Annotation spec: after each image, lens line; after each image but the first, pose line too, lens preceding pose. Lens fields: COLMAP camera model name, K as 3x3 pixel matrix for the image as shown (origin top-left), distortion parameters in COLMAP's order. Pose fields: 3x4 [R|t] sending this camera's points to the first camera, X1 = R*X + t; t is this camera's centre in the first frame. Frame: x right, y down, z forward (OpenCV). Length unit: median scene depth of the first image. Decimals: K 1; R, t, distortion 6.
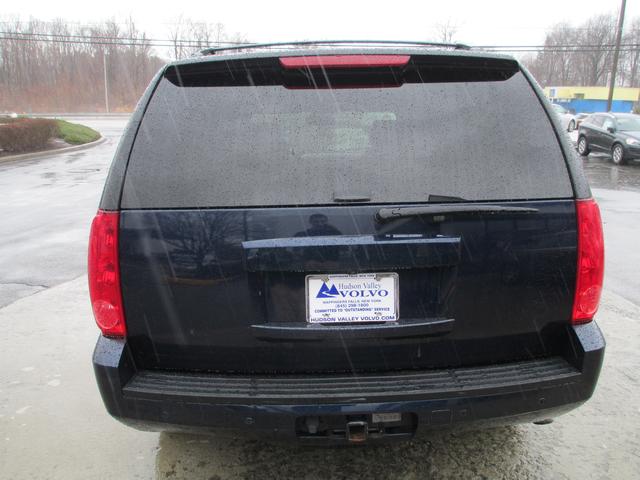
lens RADIAL K [[530.1, 0, 320.0], [0, 530.1, 240.0], [0, 0, 1]] dist [-0.013829, -0.082635]
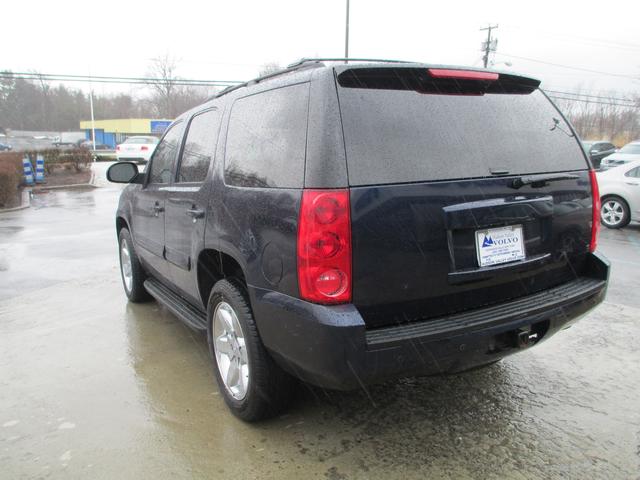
lens RADIAL K [[530.1, 0, 320.0], [0, 530.1, 240.0], [0, 0, 1]] dist [-0.013829, -0.082635]
pose [[0.875527, -0.089383, 0.474830, -0.966111], [0.118951, 0.992367, -0.032525, 0.083017], [-0.468299, 0.084958, 0.879476, 0.020688]]
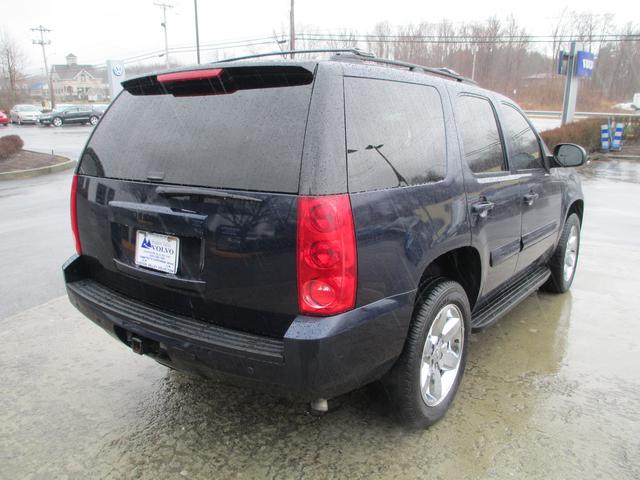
lens RADIAL K [[530.1, 0, 320.0], [0, 530.1, 240.0], [0, 0, 1]] dist [-0.013829, -0.082635]
pose [[0.777866, 0.146007, -0.611234, 1.180008], [-0.142338, 0.988293, 0.054934, -0.052326], [0.612099, 0.044270, 0.789541, 0.180874]]
